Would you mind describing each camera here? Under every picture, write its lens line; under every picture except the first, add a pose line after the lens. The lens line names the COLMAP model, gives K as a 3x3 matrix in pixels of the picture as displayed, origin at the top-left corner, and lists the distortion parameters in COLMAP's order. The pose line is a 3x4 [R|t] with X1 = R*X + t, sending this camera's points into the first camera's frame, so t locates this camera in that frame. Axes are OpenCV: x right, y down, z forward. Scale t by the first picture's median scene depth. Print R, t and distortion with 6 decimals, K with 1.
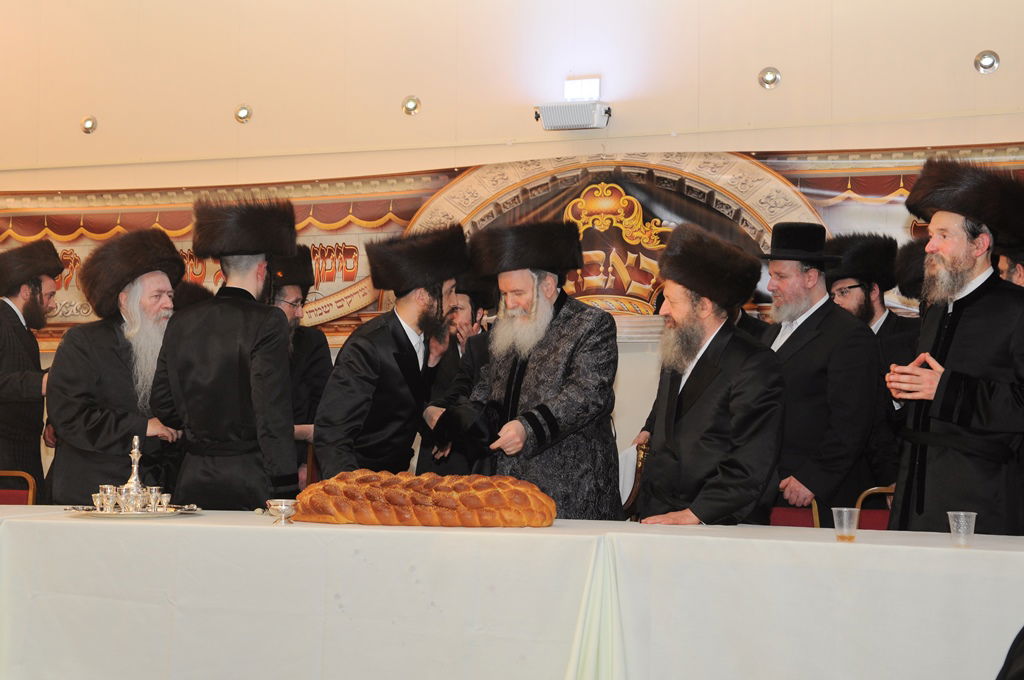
lens RADIAL K [[1356.4, 0, 512.0], [0, 1356.4, 340.0], [0, 0, 1]] dist [0.101678, -0.005296]
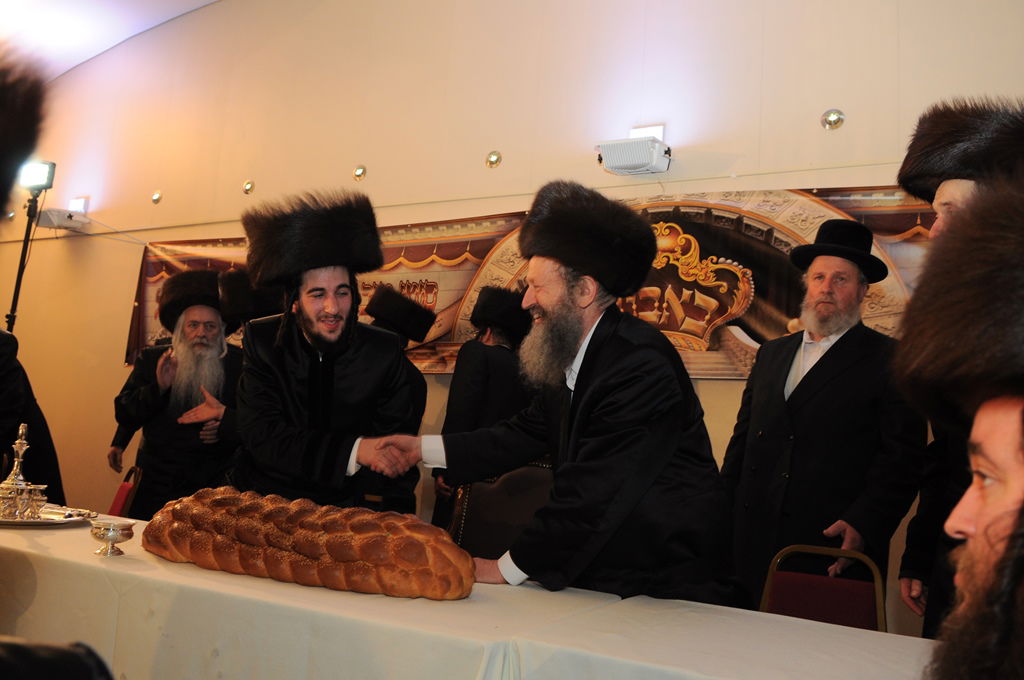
lens RADIAL K [[820.5, 0, 512.0], [0, 820.5, 340.0], [0, 0, 1]] dist [-0.017032, -0.006596]
pose [[0.982818, 0.041838, -0.179771, 0.071557], [-0.056873, 0.995227, -0.079307, 0.028451], [0.175594, 0.088168, 0.980507, 0.385927]]
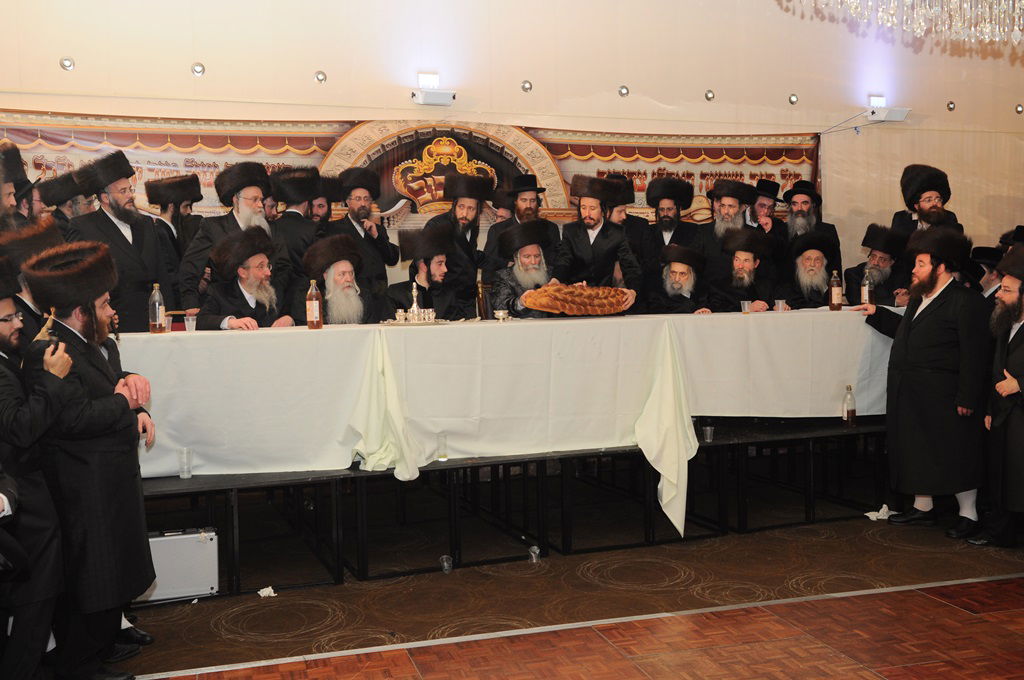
lens RADIAL K [[1067.2, 0, 512.0], [0, 1067.2, 340.0], [0, 0, 1]] dist [0.027964, 0.002649]
pose [[0.787482, -0.057528, 0.613647, -0.730468], [-0.014491, 0.993631, 0.111746, -0.011129], [-0.616167, -0.096890, 0.781633, -0.154047]]
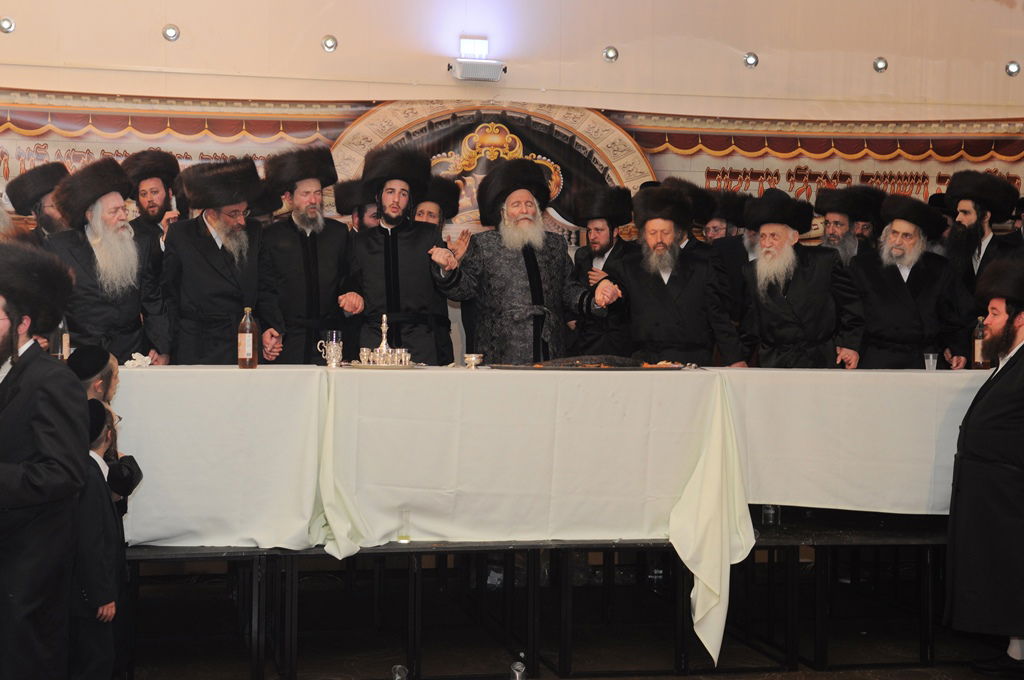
lens RADIAL K [[1636.9, 0, 512.0], [0, 1636.9, 340.0], [0, 0, 1]] dist [0.136122, 0.124241]
pose [[0.877211, -0.004905, 0.480081, -0.683096], [-0.035856, 0.996486, 0.075697, -0.027700], [-0.478765, -0.083616, 0.873952, -0.411251]]
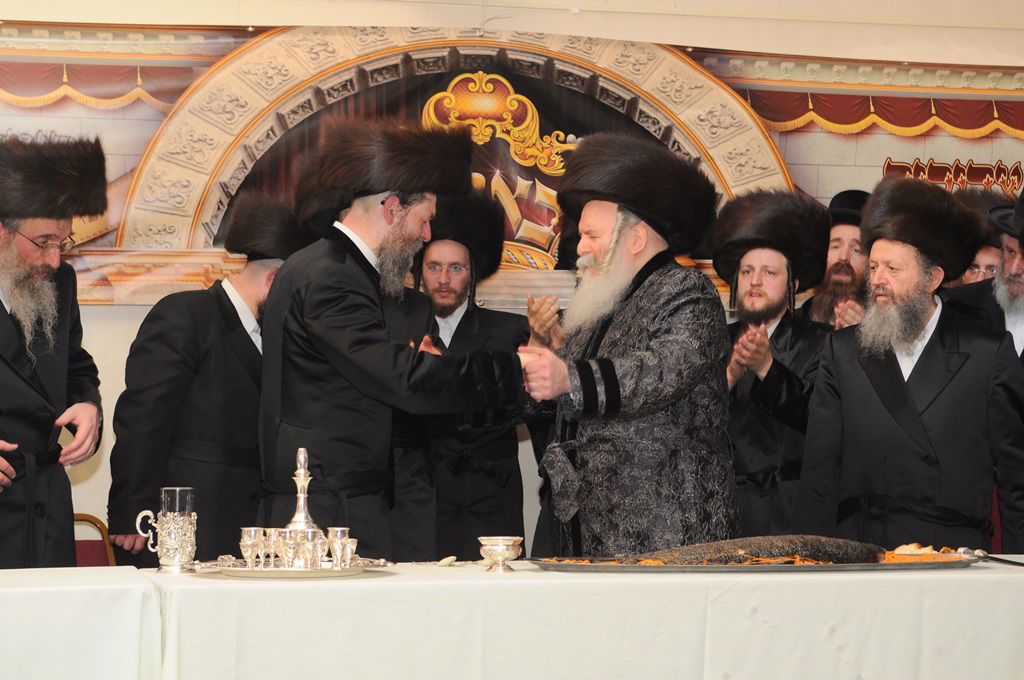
lens RADIAL K [[2157.5, 0, 501.6], [0, 2157.5, 340.1], [0, 0, 1]] dist [0.266401, -0.194135]
pose [[0.854743, 0.016143, 0.518801, -0.486560], [-0.026854, 0.999553, 0.013141, 0.003434], [-0.518357, -0.025164, 0.854794, 0.070422]]
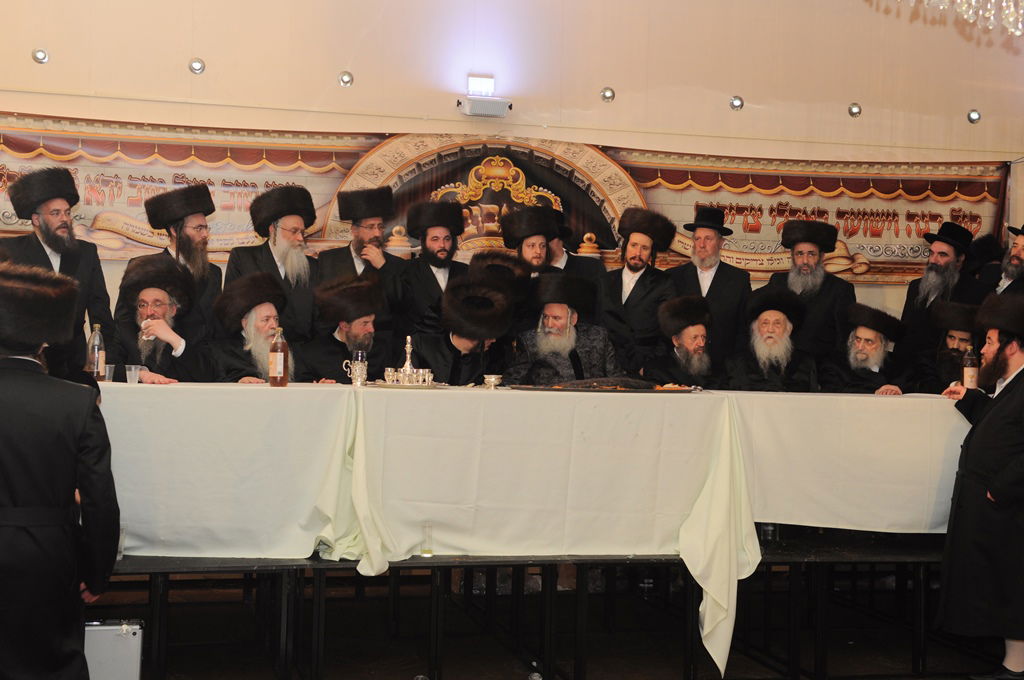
lens RADIAL K [[1457.6, 0, 512.0], [0, 1457.6, 340.0], [0, 0, 1]] dist [0.111727, 0.016087]
pose [[0.860541, 0.012555, 0.509227, -0.687140], [-0.051740, 0.996680, 0.062861, -0.022845], [-0.506747, -0.080442, 0.858333, -0.310132]]
